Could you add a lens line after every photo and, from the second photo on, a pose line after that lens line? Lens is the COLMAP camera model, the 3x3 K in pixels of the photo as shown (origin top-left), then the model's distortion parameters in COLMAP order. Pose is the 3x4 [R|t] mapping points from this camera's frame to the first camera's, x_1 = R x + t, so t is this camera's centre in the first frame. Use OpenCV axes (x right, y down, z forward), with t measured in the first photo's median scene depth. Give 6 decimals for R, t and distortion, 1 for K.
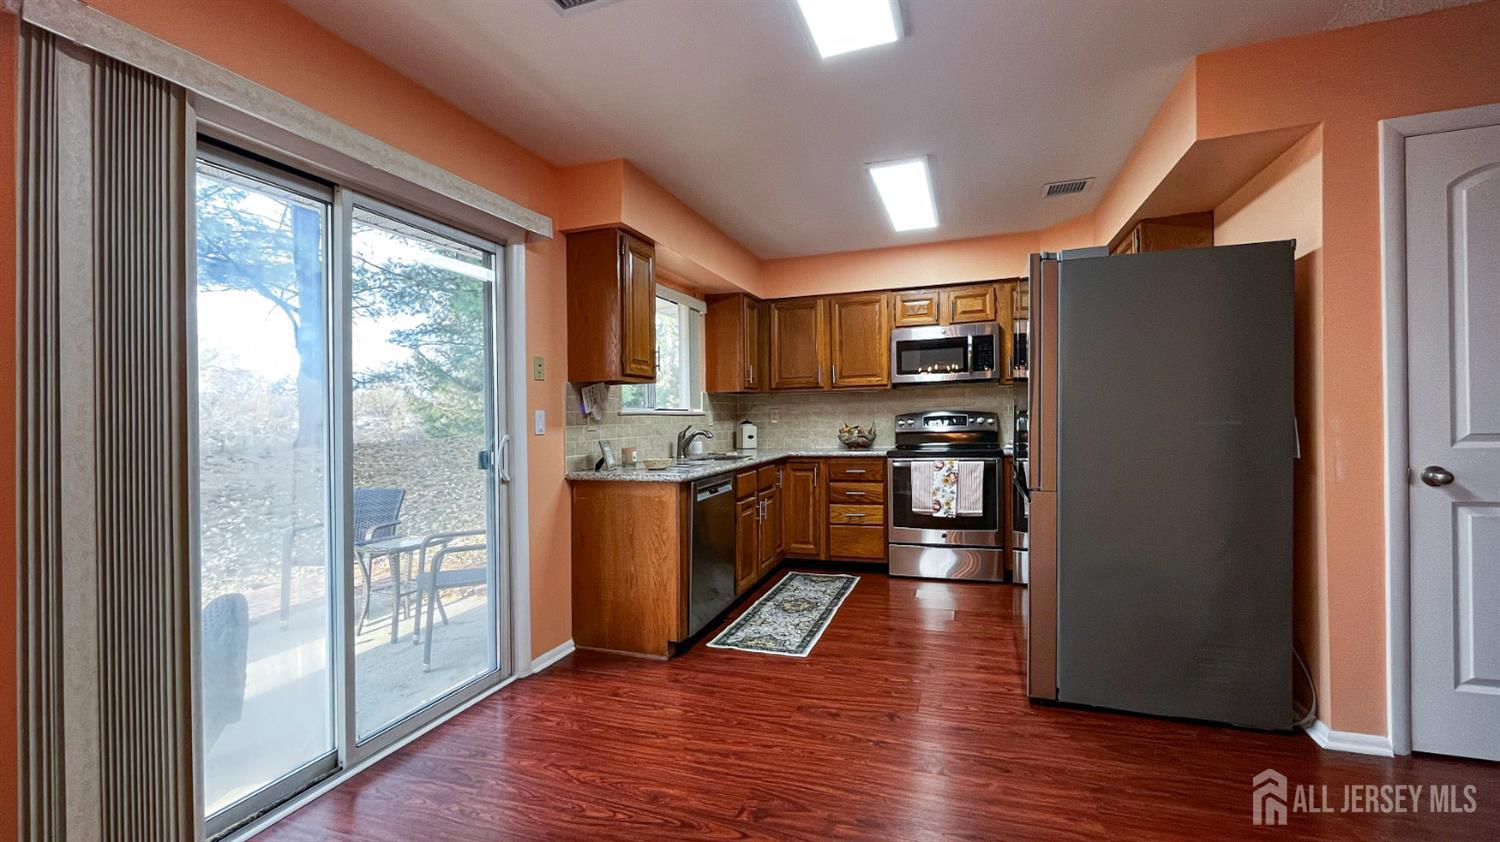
lens RADIAL K [[613.3, 0, 749.7], [0, 613.3, 392.6], [0, 0, 1]] dist [0.001716, -0.000191]
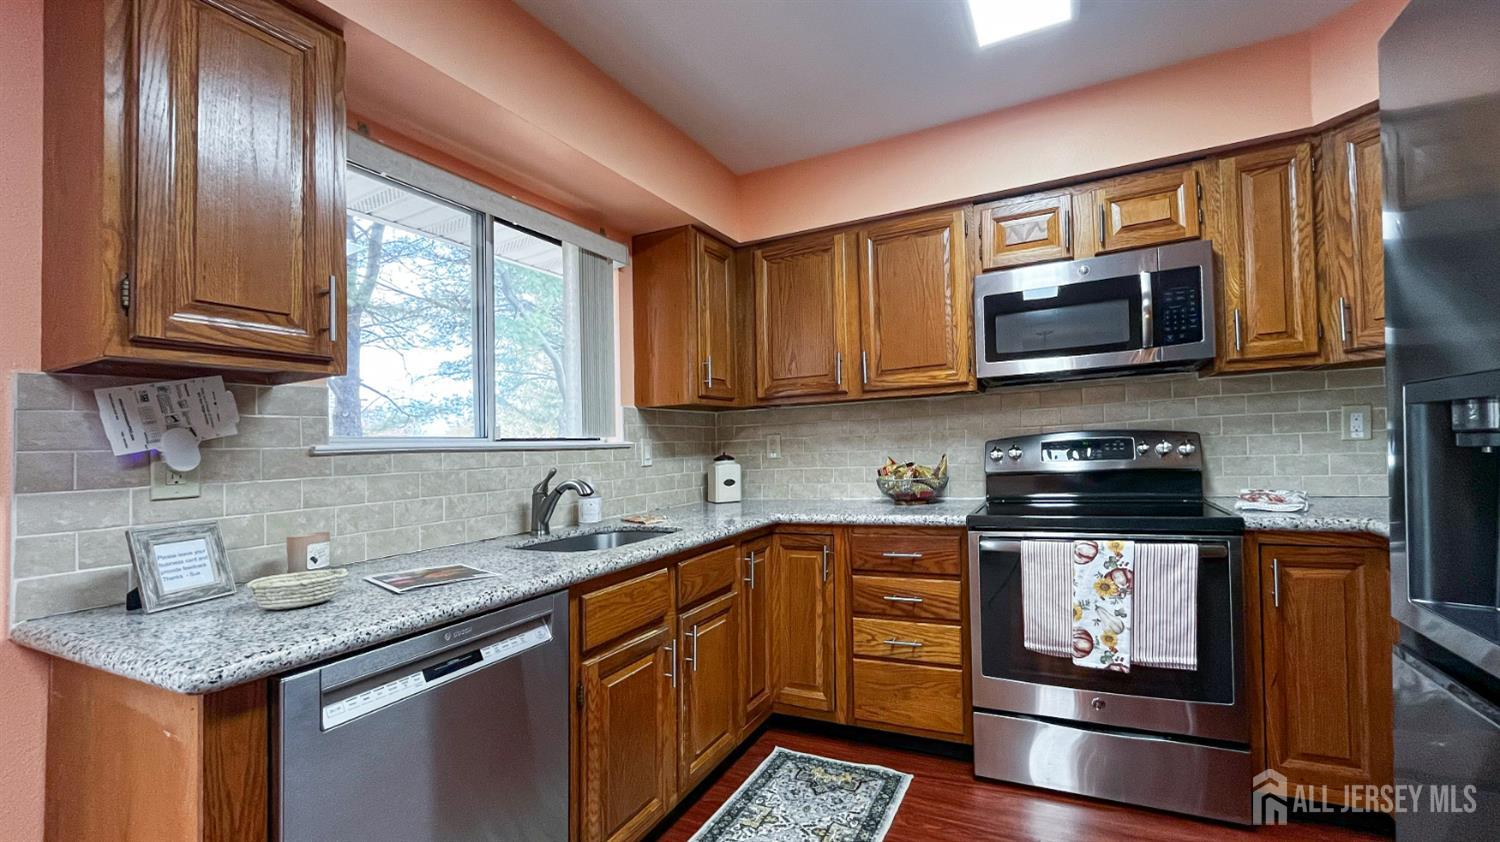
lens RADIAL K [[613.3, 0, 749.0], [0, 613.3, 435.6], [0, 0, 1]] dist [0.001716, -0.000191]
pose [[0.989659, -0.021019, -0.141894, 0.116056], [0.024681, 0.999405, 0.024093, 0.015056], [0.141303, -0.027346, 0.989589, 0.467384]]
